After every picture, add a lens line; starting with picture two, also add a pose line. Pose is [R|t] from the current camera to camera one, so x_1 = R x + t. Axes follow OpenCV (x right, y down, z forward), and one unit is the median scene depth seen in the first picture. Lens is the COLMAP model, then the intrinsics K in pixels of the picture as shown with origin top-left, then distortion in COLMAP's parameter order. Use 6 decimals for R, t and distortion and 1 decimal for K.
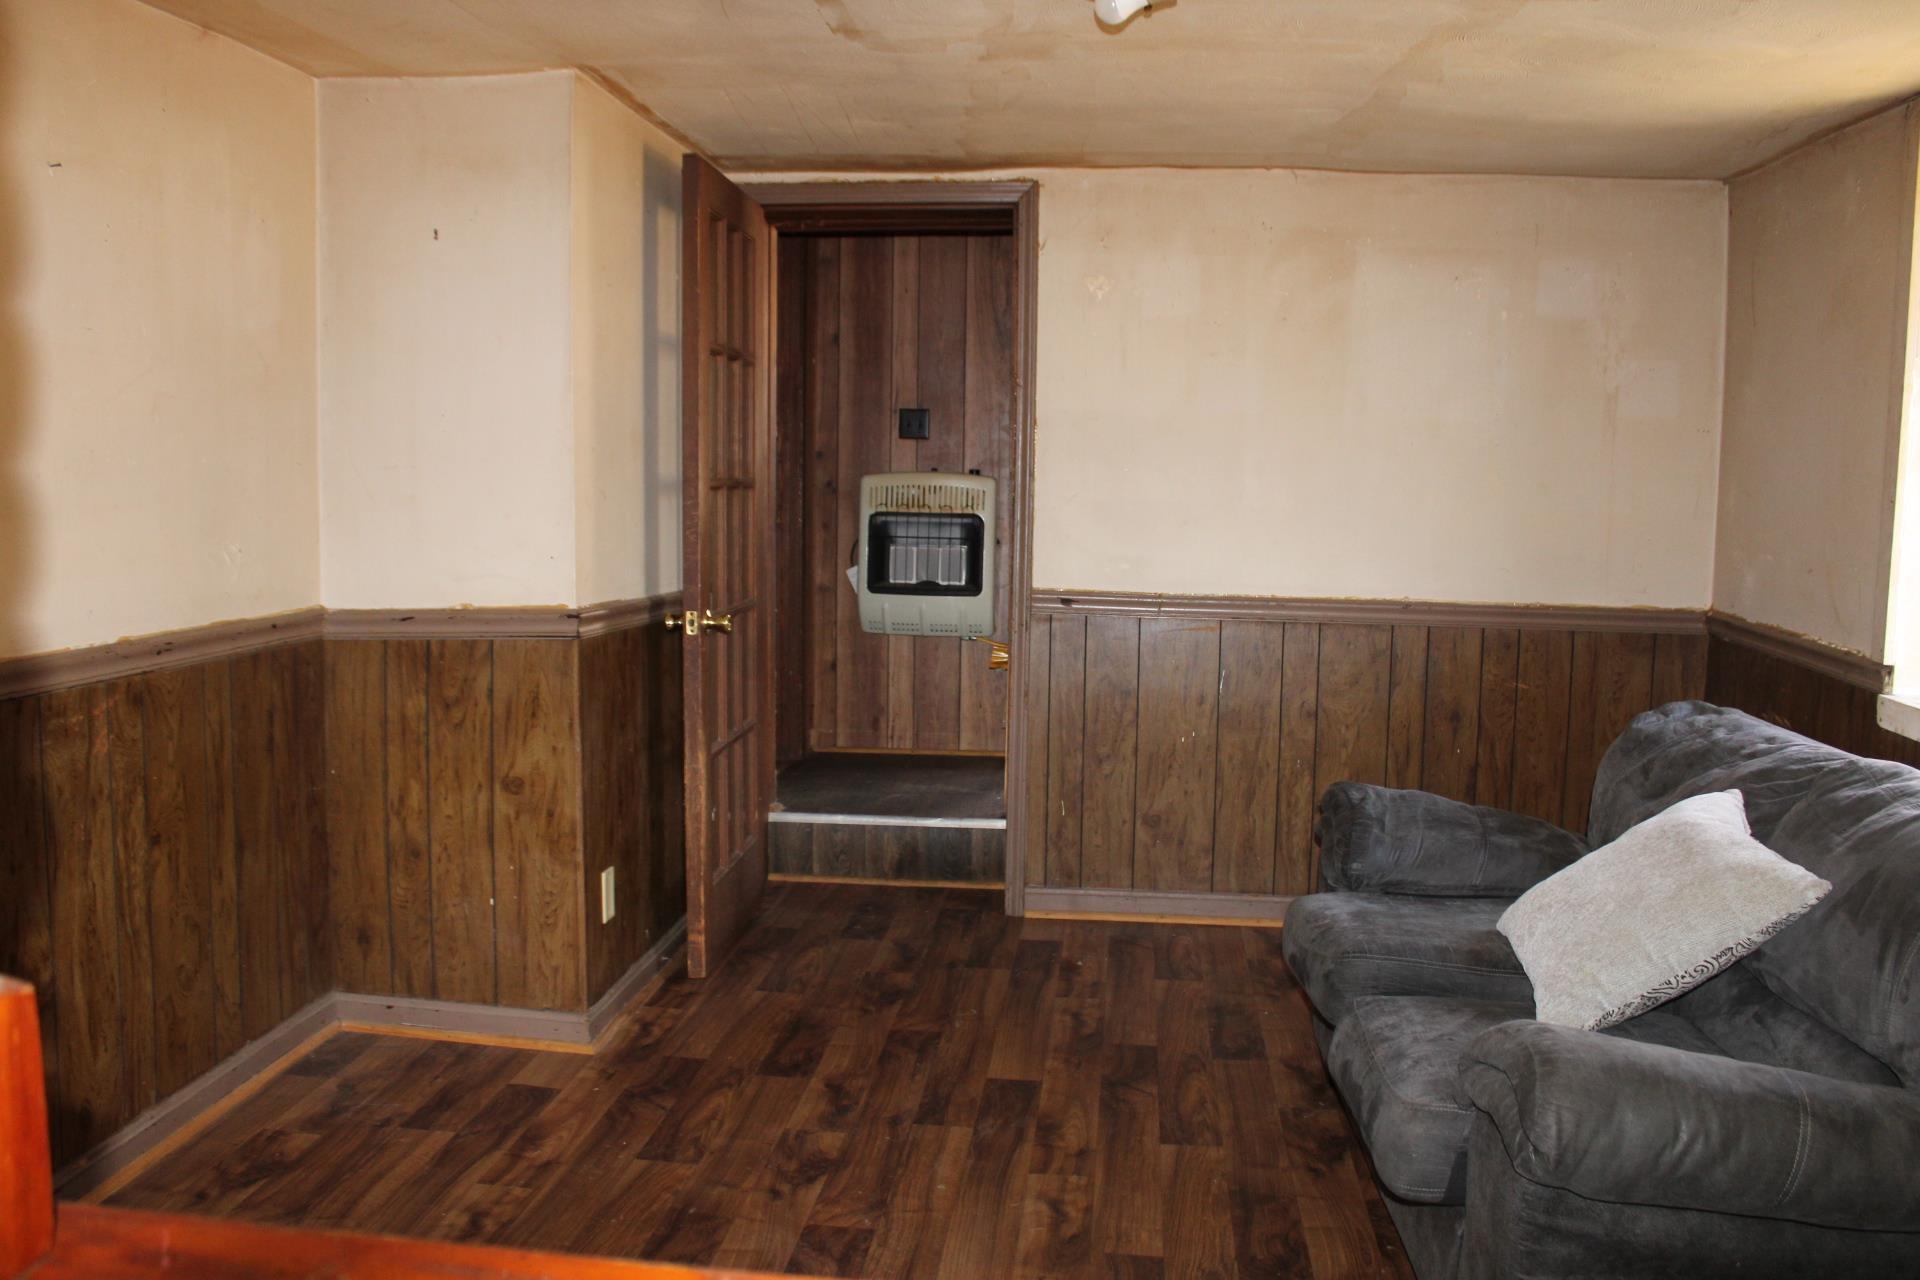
lens RADIAL K [[1597.3, 0, 960.2], [0, 1597.3, 644.4], [0, 0, 1]] dist [-0.159810, 0.132077]
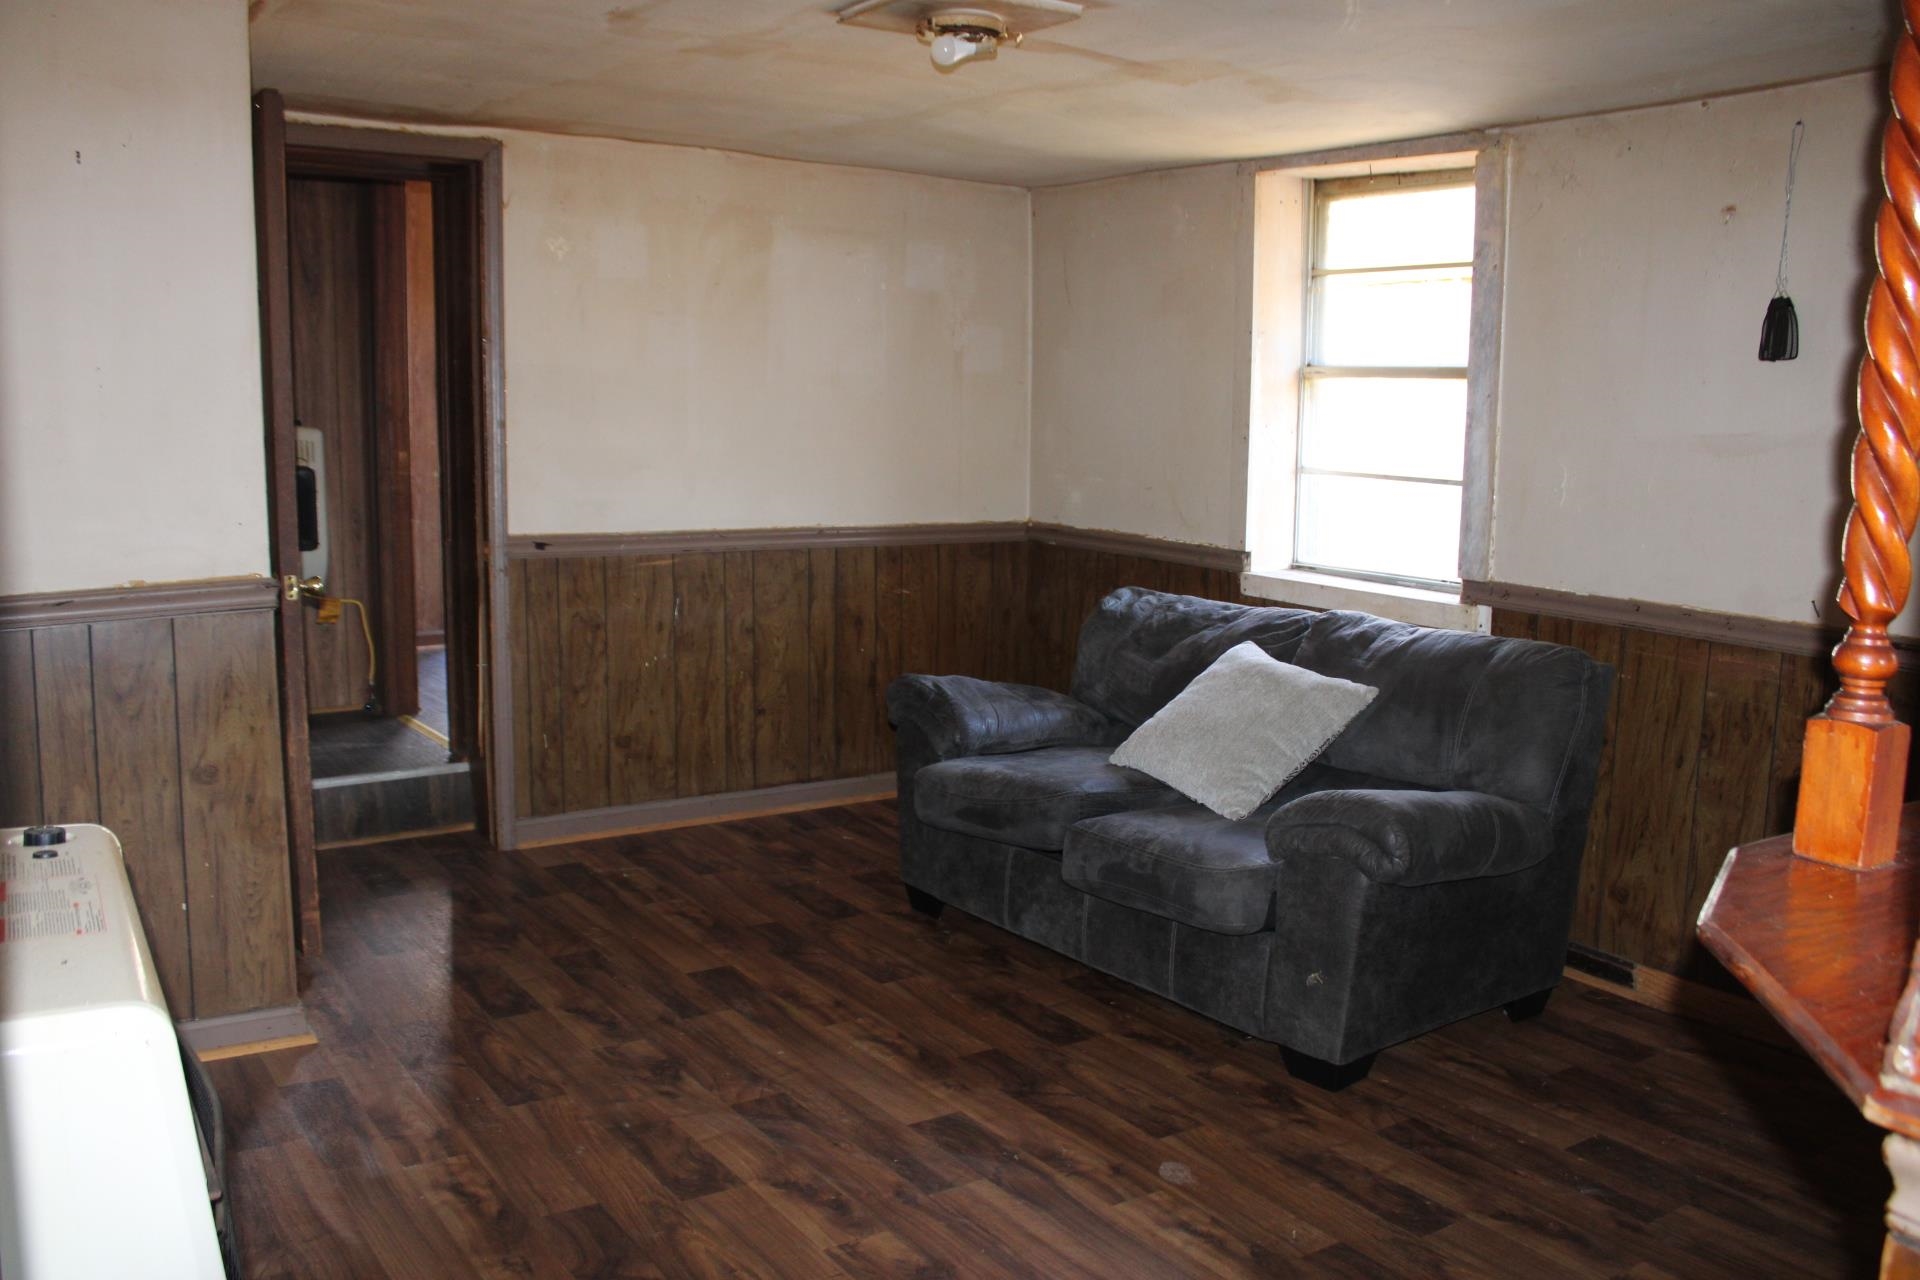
lens RADIAL K [[1597.3, 0, 949.2], [0, 1597.3, 649.0], [0, 0, 1]] dist [-0.159810, 0.132077]
pose [[0.762095, -0.096769, 0.640193, -0.408331], [0.067952, 0.995262, 0.069549, -0.013045], [-0.643890, -0.009501, 0.765059, 0.025740]]
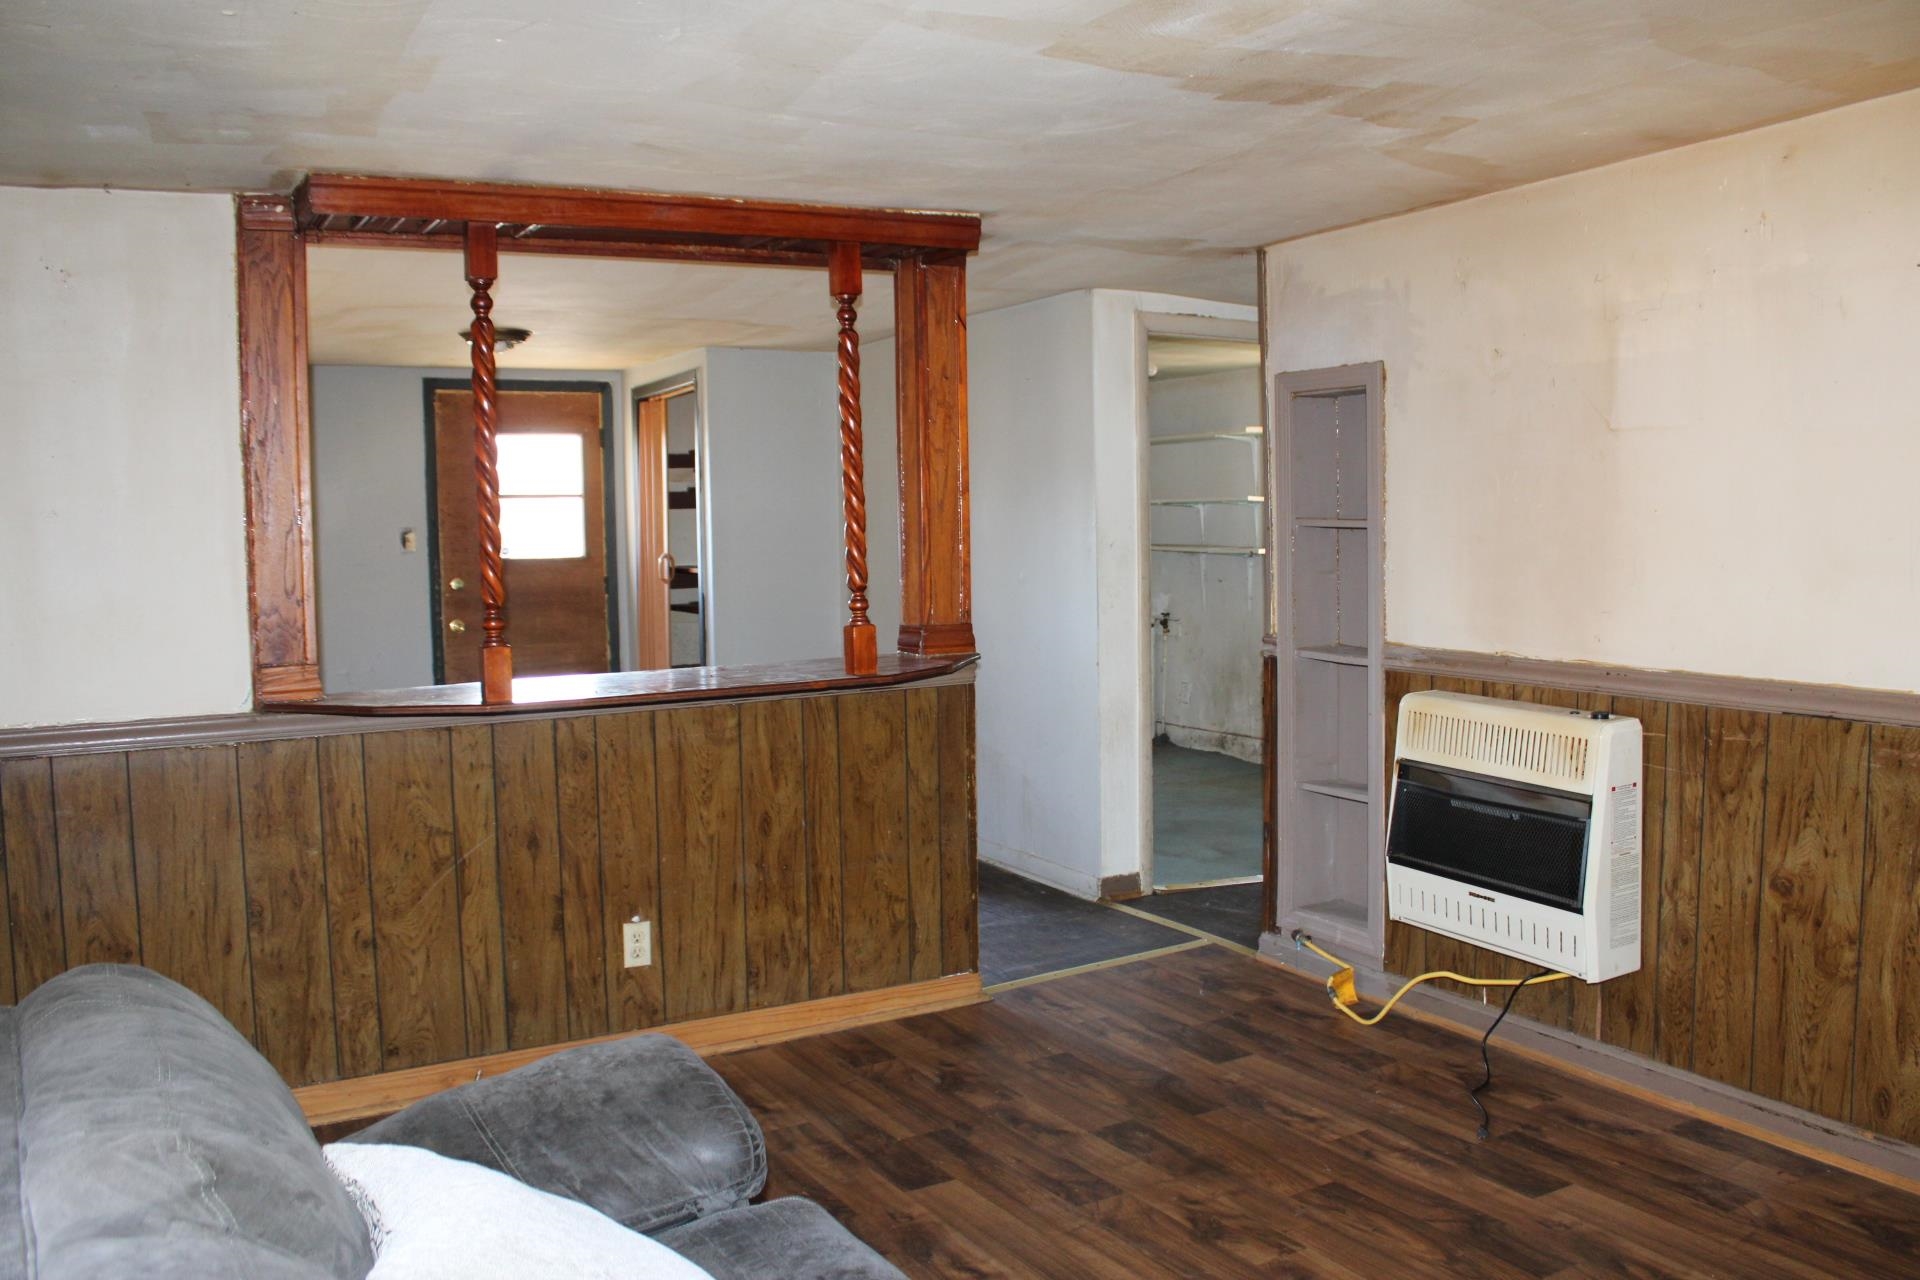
lens RADIAL K [[1597.3, 0, 963.7], [0, 1597.3, 640.3], [0, 0, 1]] dist [-0.159810, 0.132077]
pose [[-0.803583, 0.049039, -0.593169, 0.381159], [-0.058656, 0.985224, 0.160915, -0.103356], [0.592295, 0.164102, -0.788833, 0.867033]]
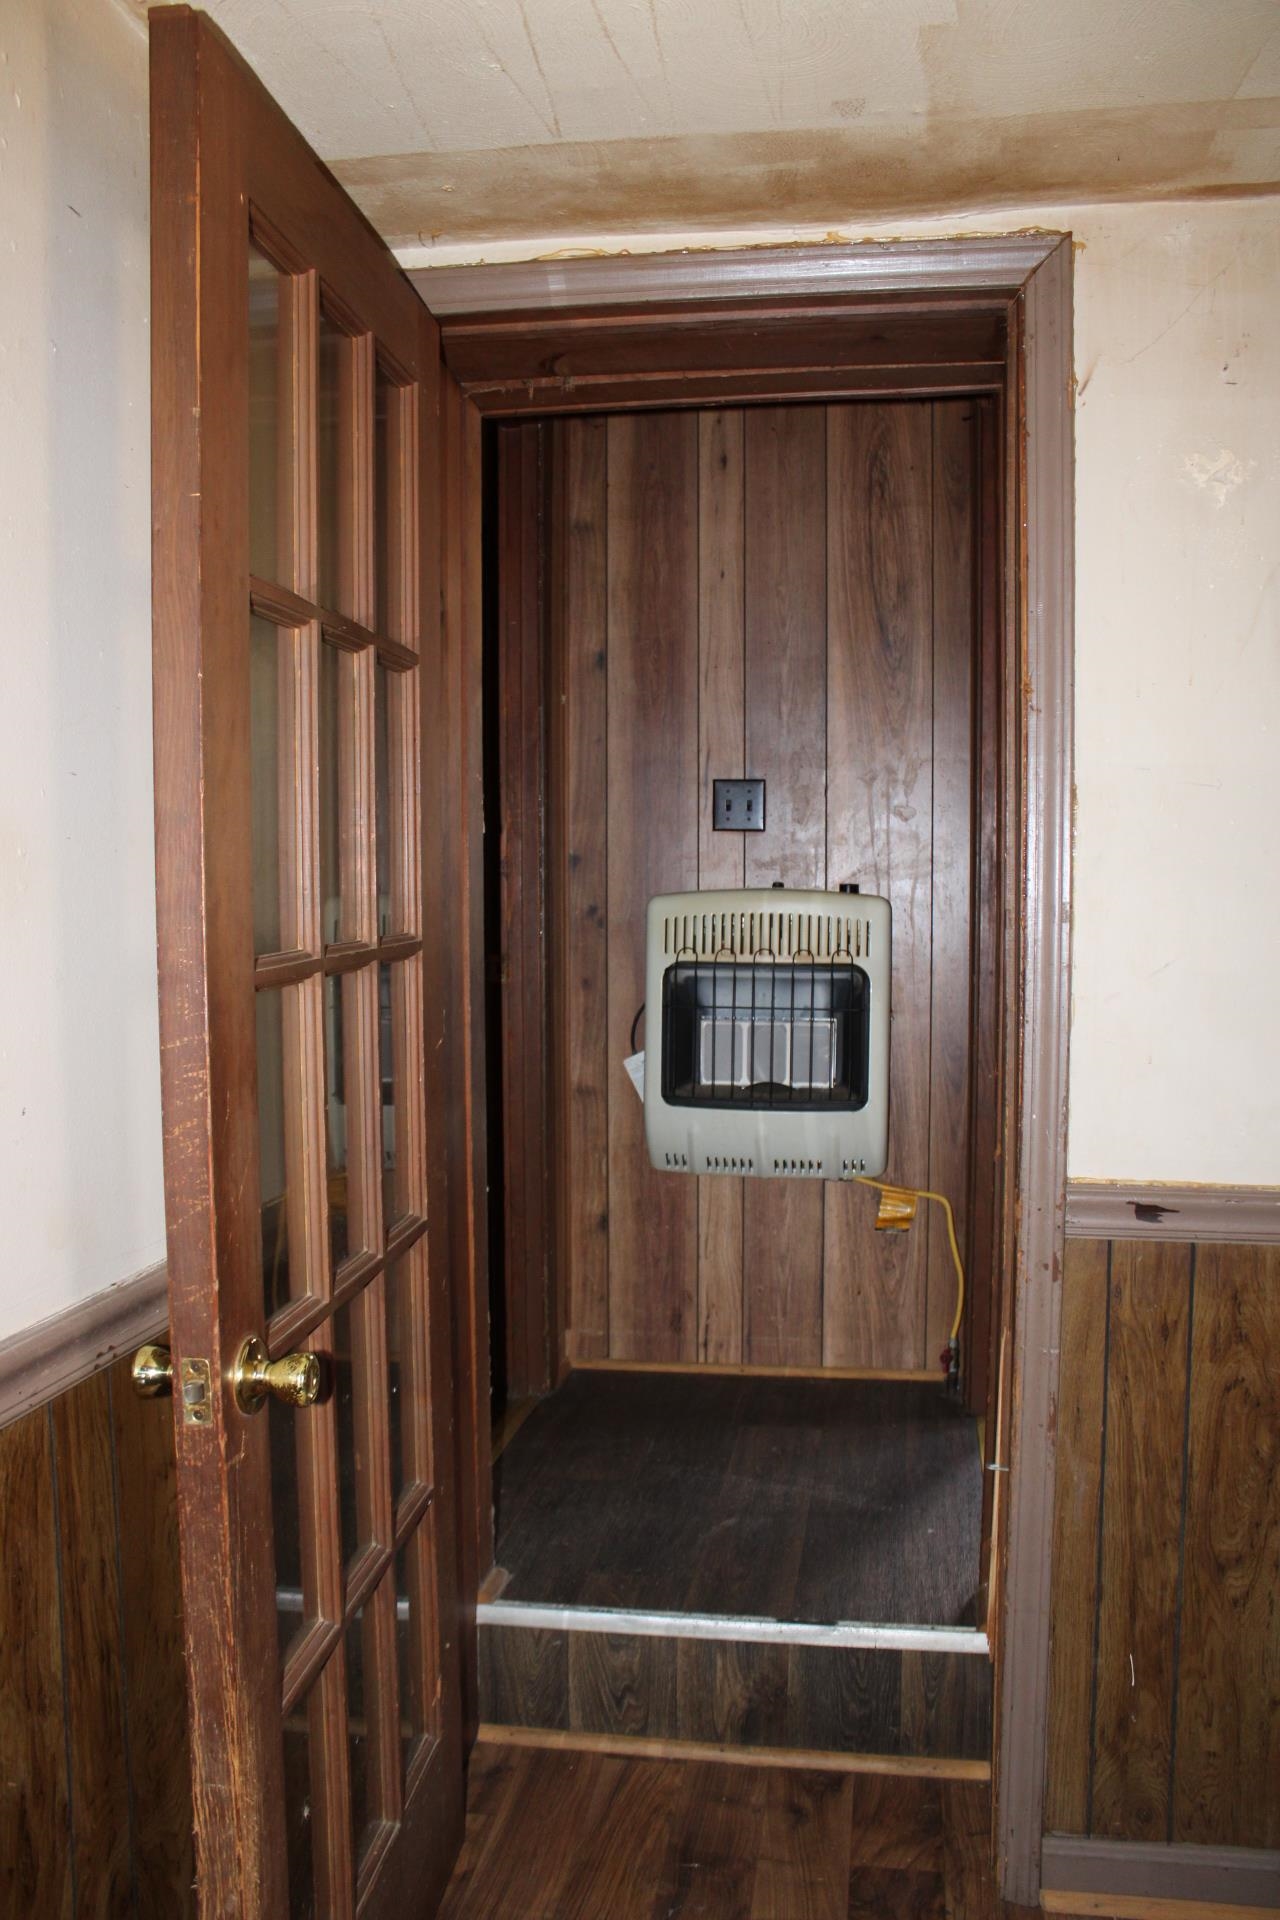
lens RADIAL K [[1597.3, 0, 651.8], [0, 1597.3, 954.9], [0, 0, 1]] dist [-0.159810, 0.132077]
pose [[0.998911, -0.012952, -0.044813, -0.047706], [0.010864, 0.998858, -0.046522, -0.078406], [0.045365, 0.045985, 0.997912, 0.576652]]
